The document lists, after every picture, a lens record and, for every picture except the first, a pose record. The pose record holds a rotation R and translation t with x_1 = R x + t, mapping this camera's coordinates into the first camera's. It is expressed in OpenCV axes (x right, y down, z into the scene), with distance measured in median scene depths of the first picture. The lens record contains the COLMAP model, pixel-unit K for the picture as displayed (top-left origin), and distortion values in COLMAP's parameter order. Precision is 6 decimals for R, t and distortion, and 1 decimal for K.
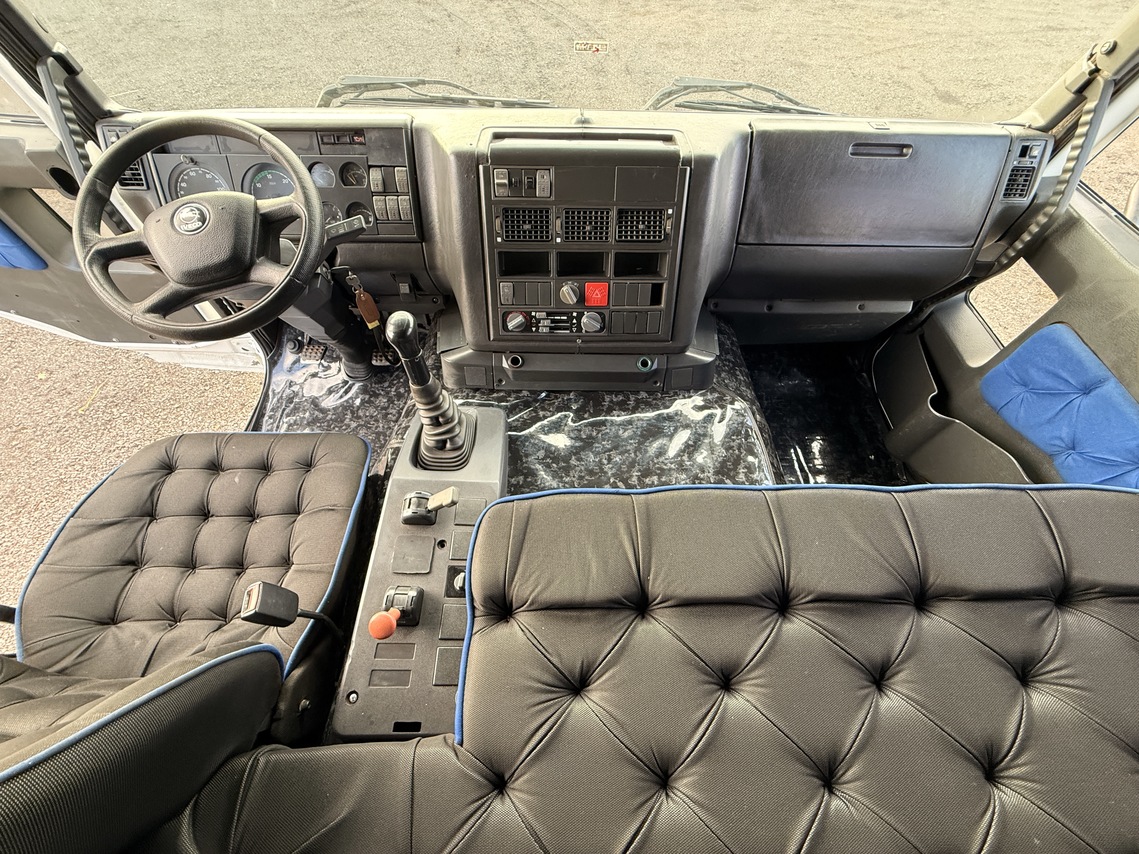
lens RADIAL K [[444.4, 0, 569.5], [0, 444.4, 427.0], [0, 0, 1]] dist [-0.000761, 0.000386]
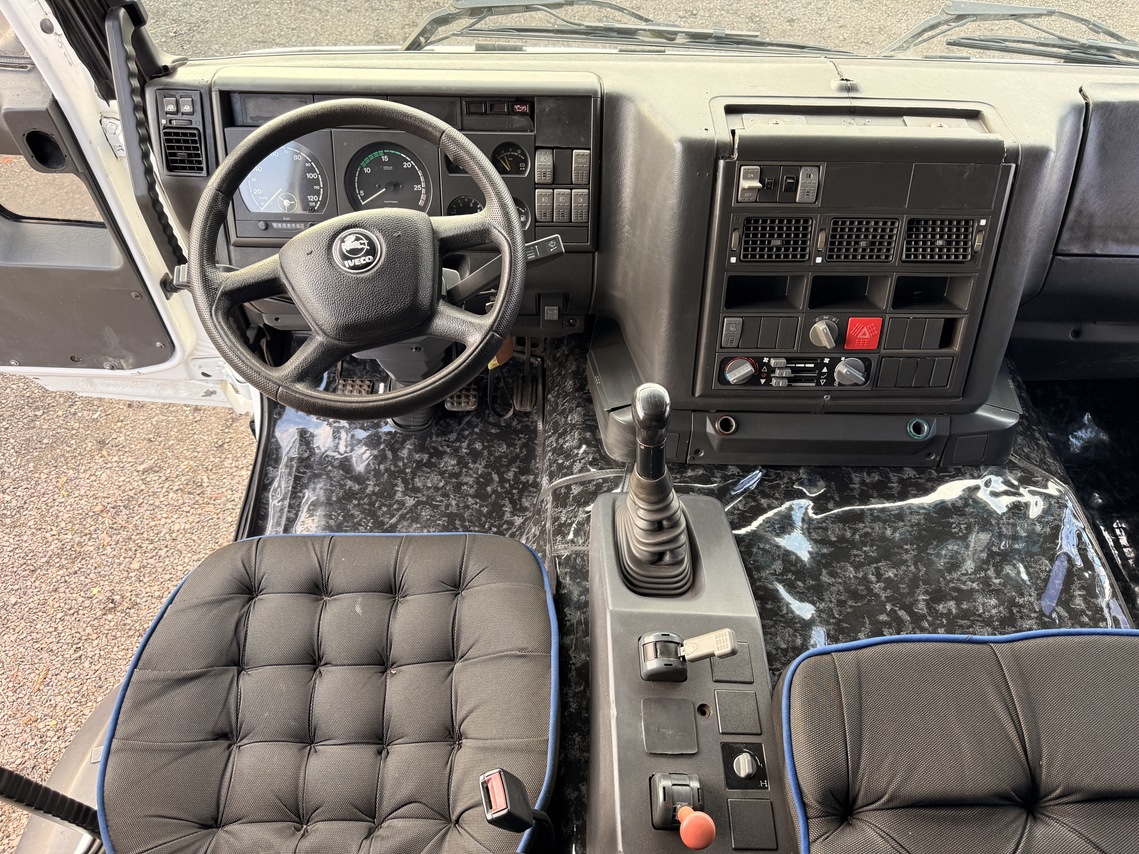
lens RADIAL K [[791.7, 0, 569.5], [0, 791.7, 427.0], [0, 0, 1]] dist [0.043456, -0.053678]
pose [[0.999893, 0.004513, 0.013908, -0.423164], [-0.004014, 0.999353, -0.035746, -0.112788], [-0.014060, 0.035687, 0.999264, -0.223229]]
